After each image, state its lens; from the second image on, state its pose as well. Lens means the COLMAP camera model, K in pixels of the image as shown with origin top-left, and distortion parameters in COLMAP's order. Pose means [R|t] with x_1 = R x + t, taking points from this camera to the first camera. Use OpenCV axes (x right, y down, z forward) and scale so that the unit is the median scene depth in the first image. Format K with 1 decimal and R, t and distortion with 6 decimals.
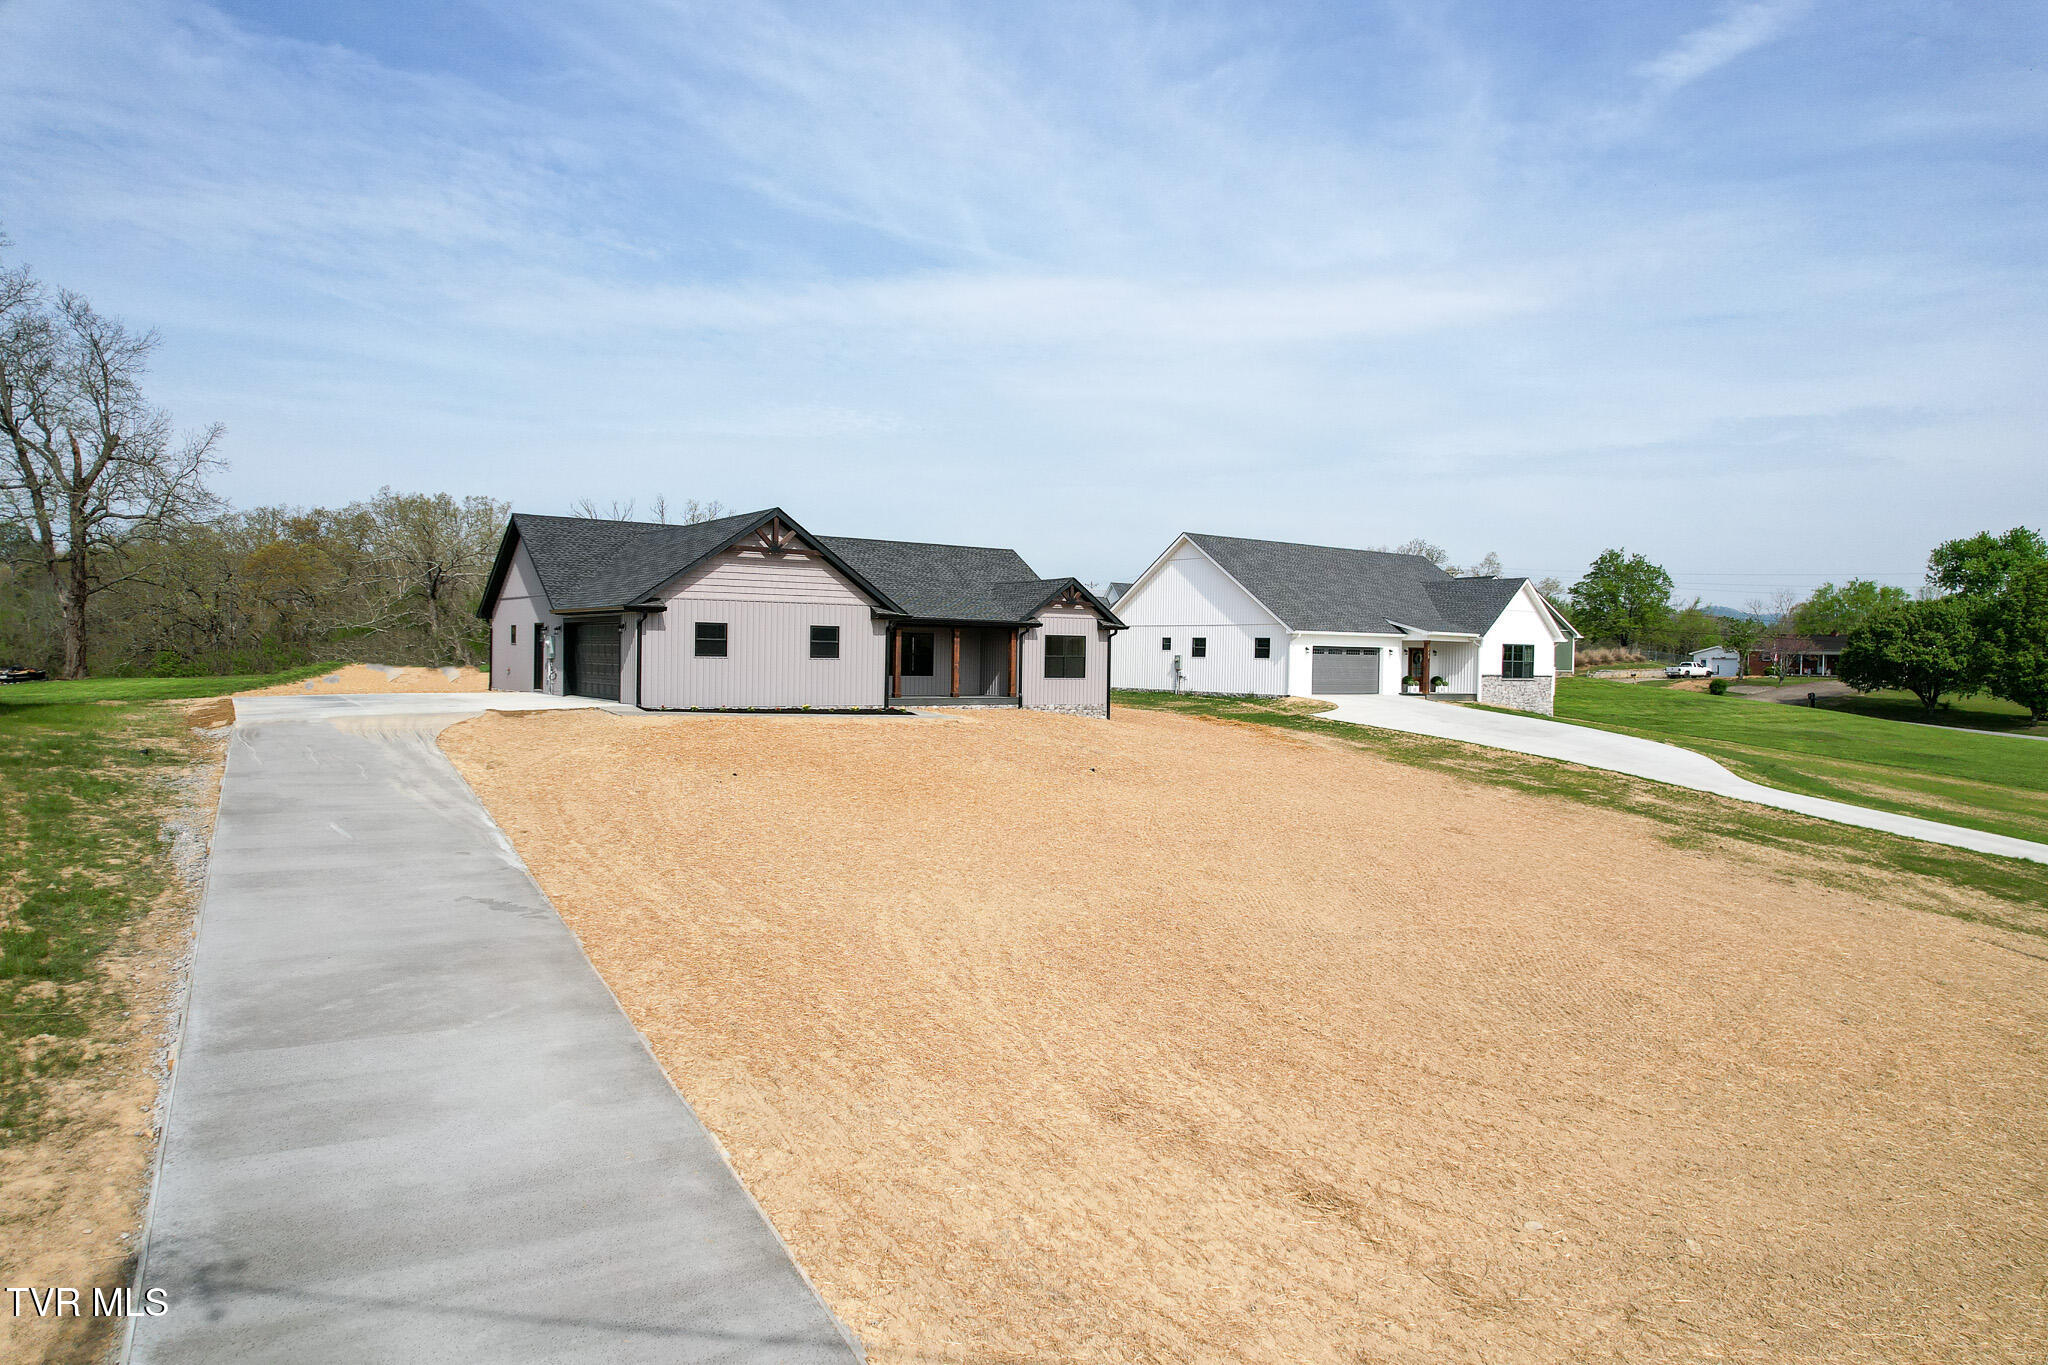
lens RADIAL K [[1303.9, 0, 1029.7], [0, 1303.9, 718.0], [0, 0, 1]] dist [-0.066866, 0.054028]
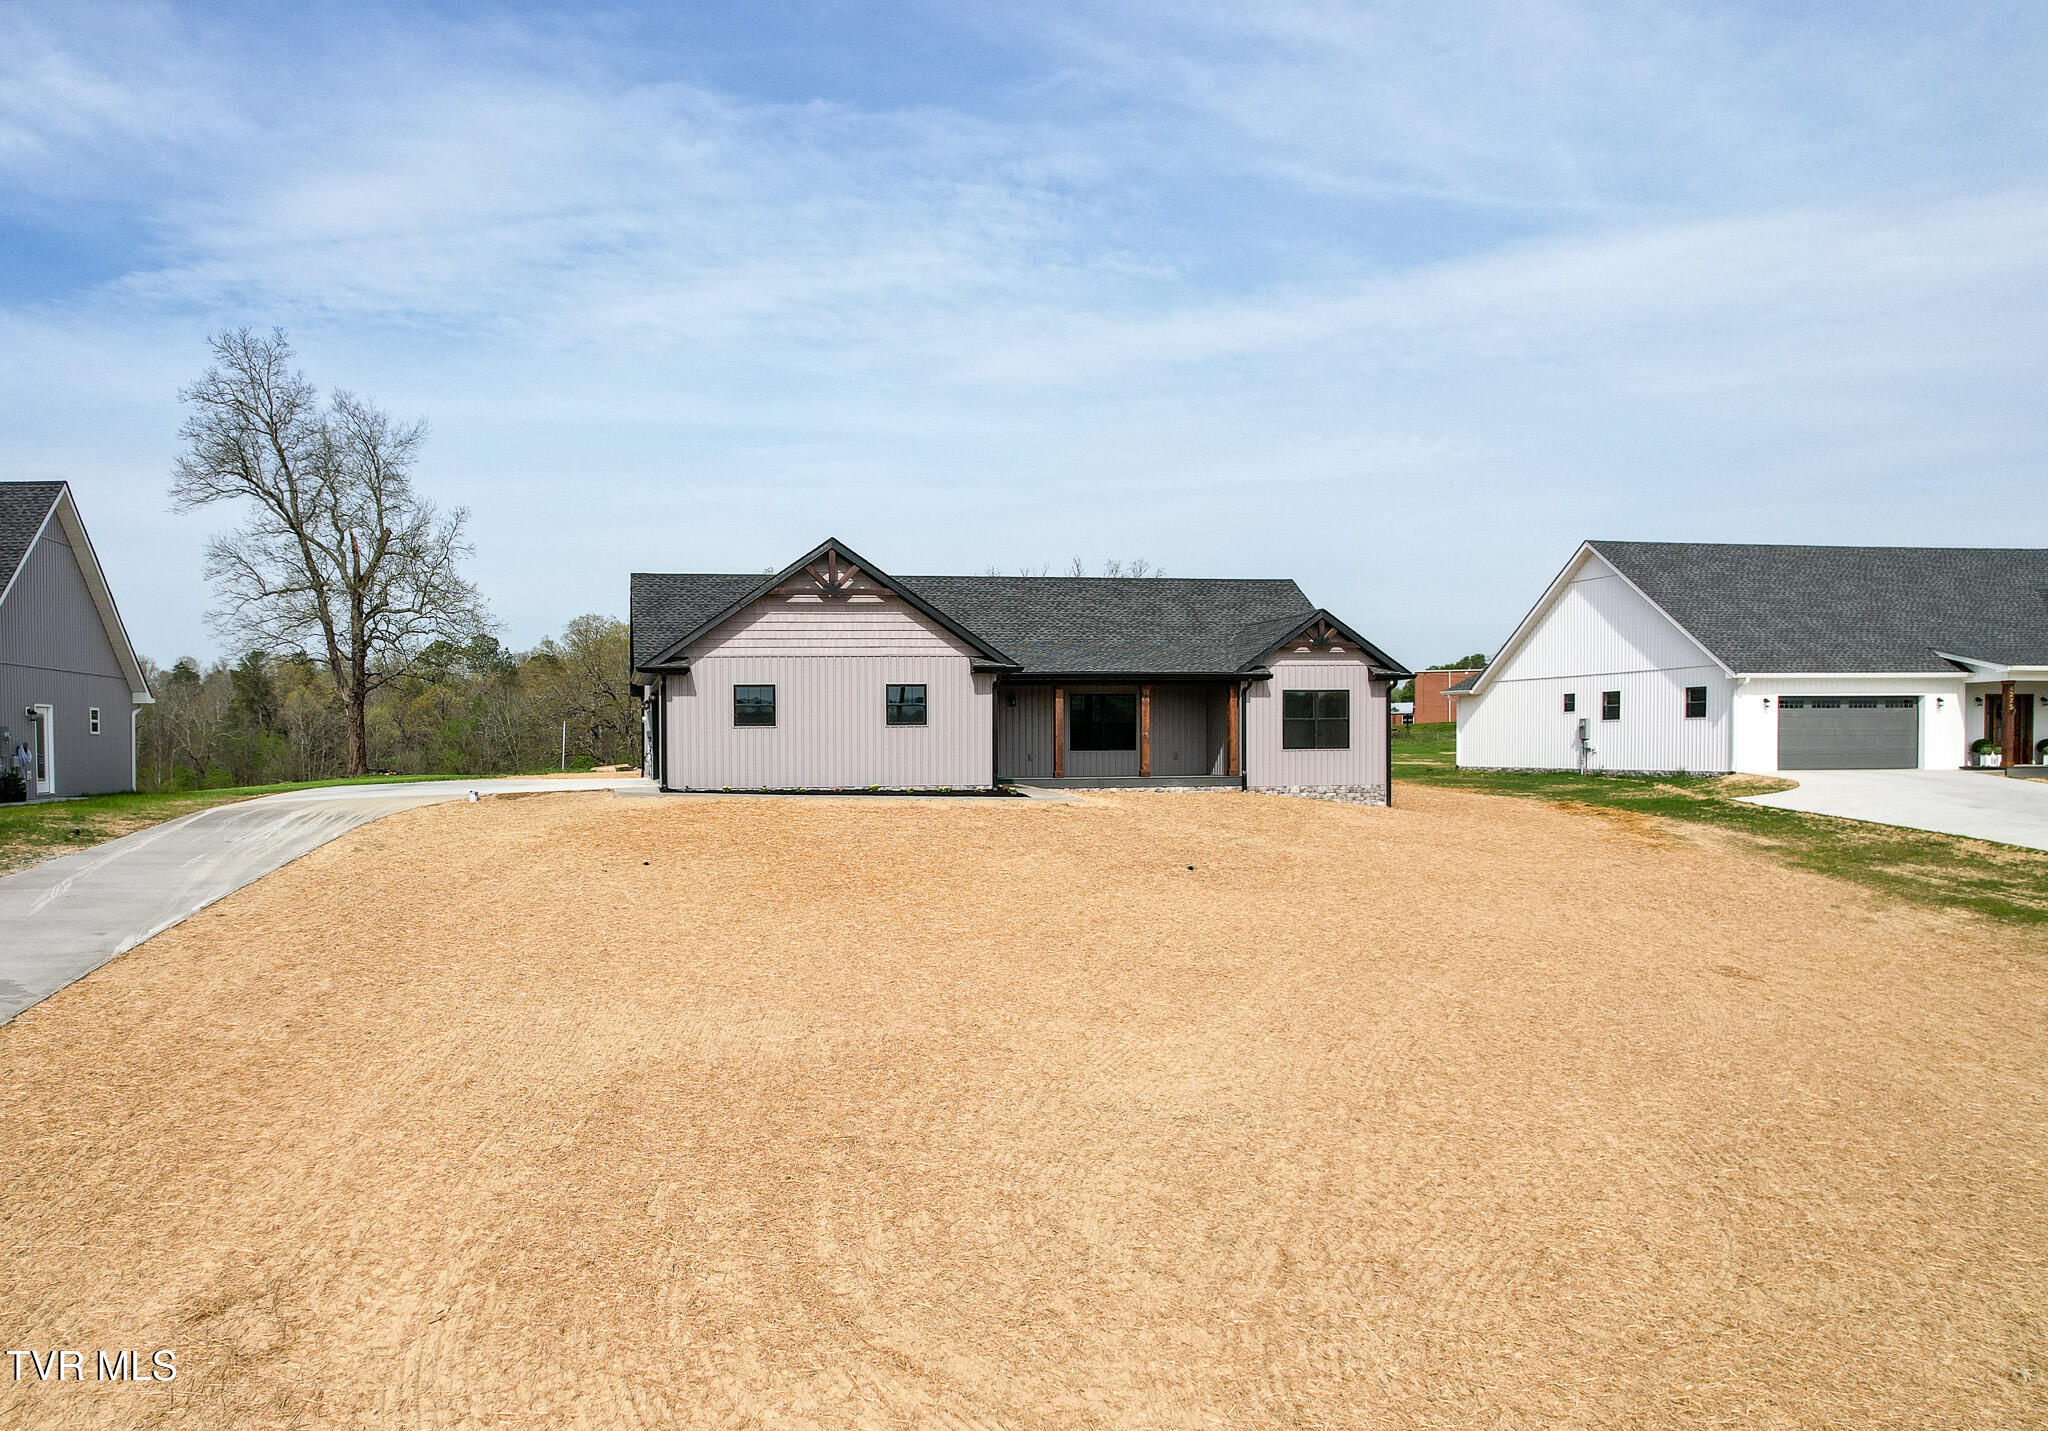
lens RADIAL K [[1581.2, 0, 853.7], [0, 1581.2, 805.1], [0, 0, 1]] dist [-0.063379, 0.048886]
pose [[0.888825, -0.008121, -0.458175, 0.199400], [0.001550, 0.999891, -0.014716, 0.012790], [0.458245, 0.012369, 0.888740, 0.109266]]
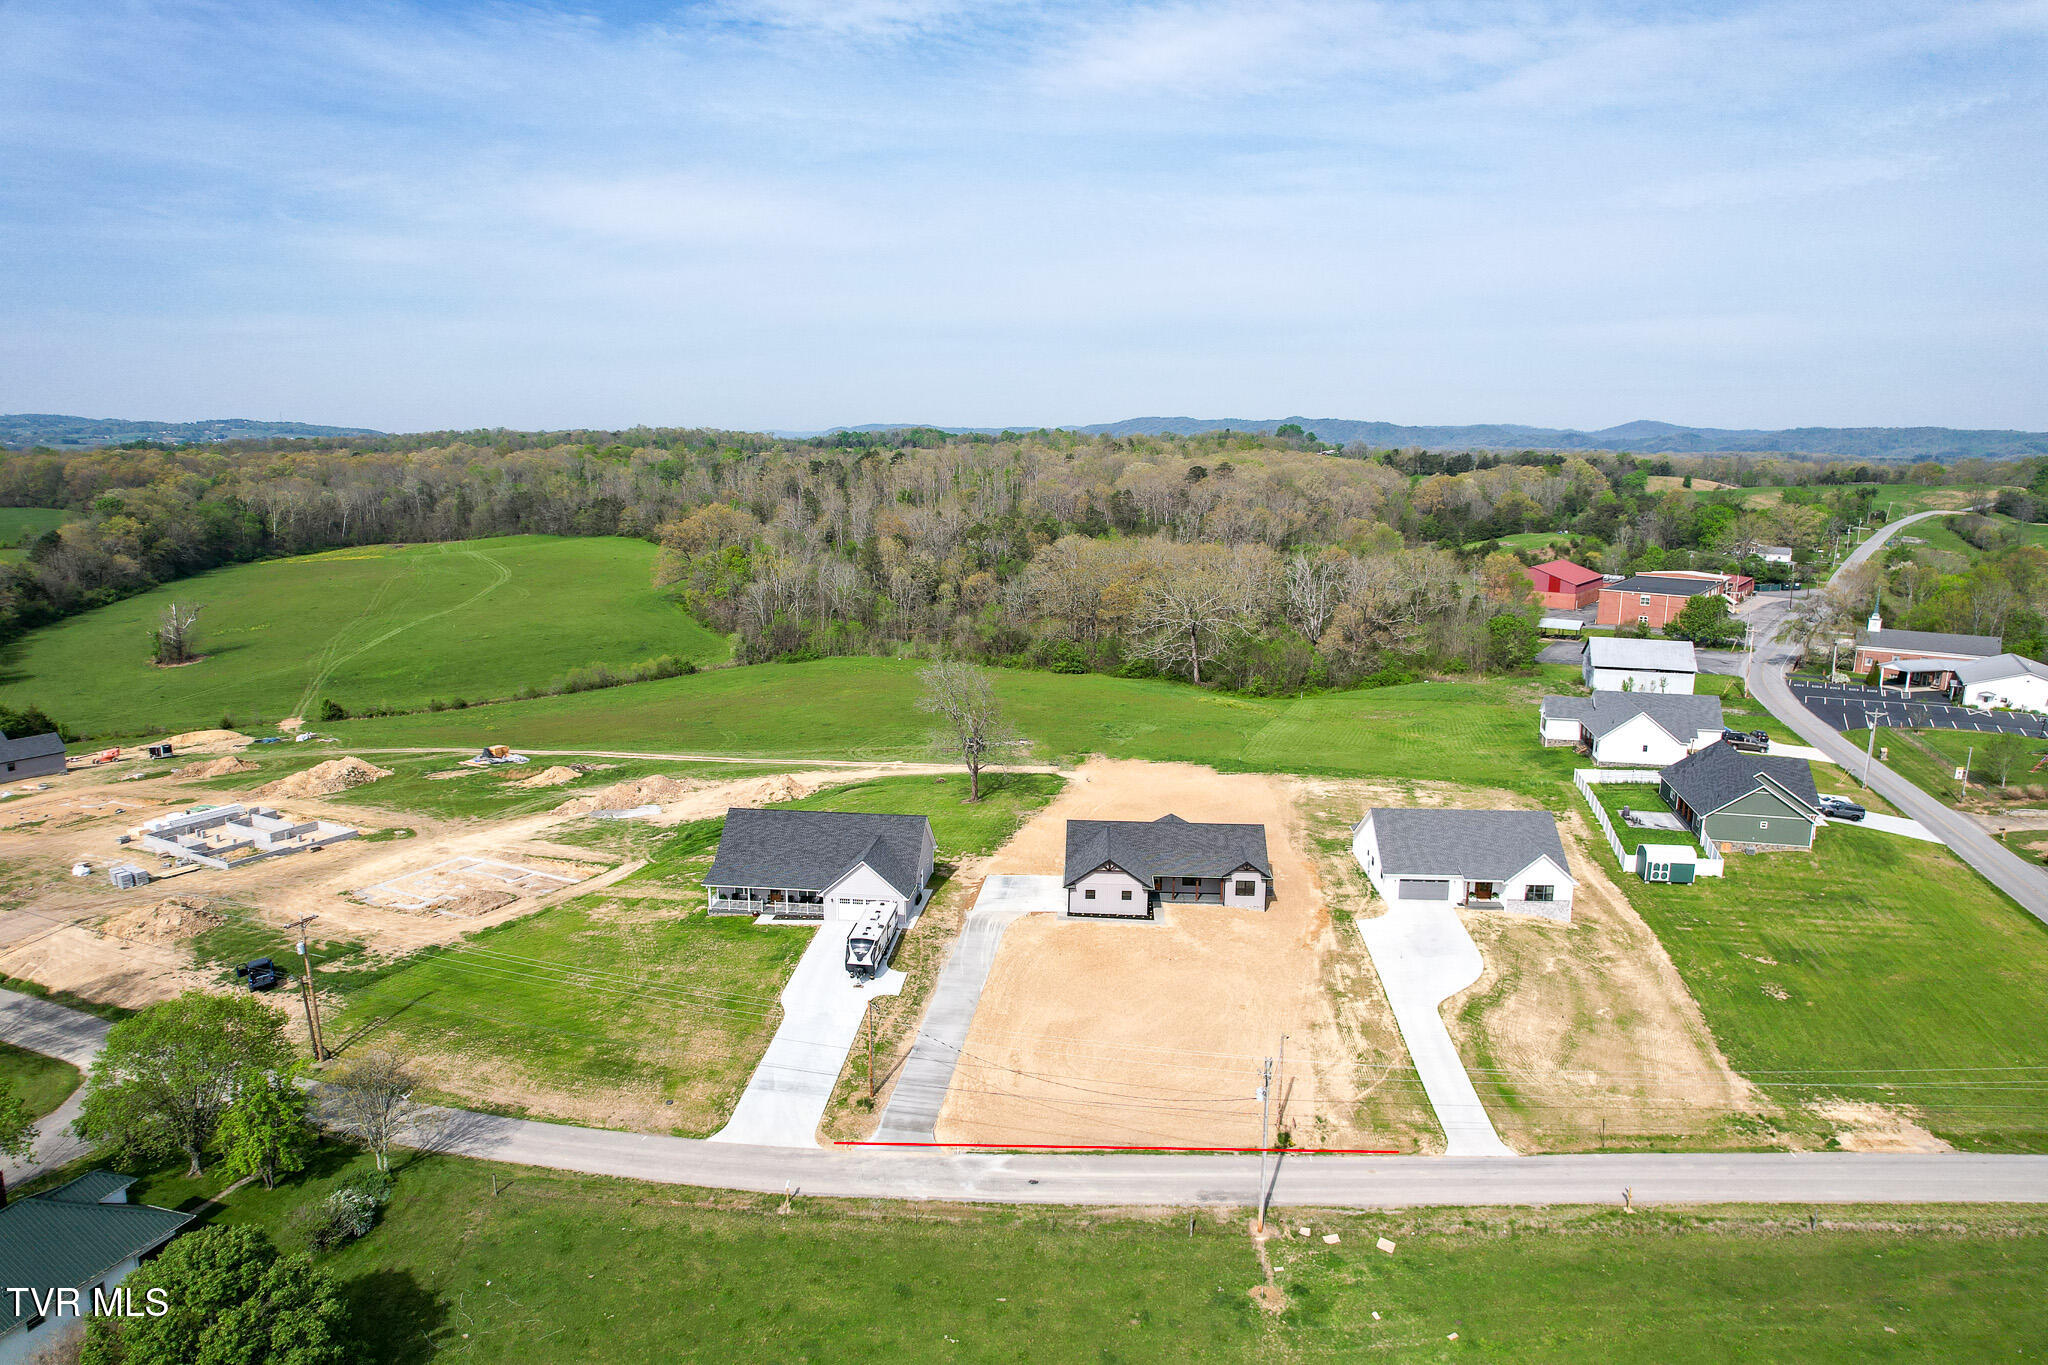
lens RADIAL K [[1308.2, 0, 1033.5], [0, 1308.2, 700.1], [0, 0, 1]] dist [-0.069313, 0.061776]
pose [[0.780463, 0.117640, -0.614034, 1.297804], [-0.030115, 0.988071, 0.151023, -0.827229], [0.624476, -0.099377, 0.774696, -1.322310]]
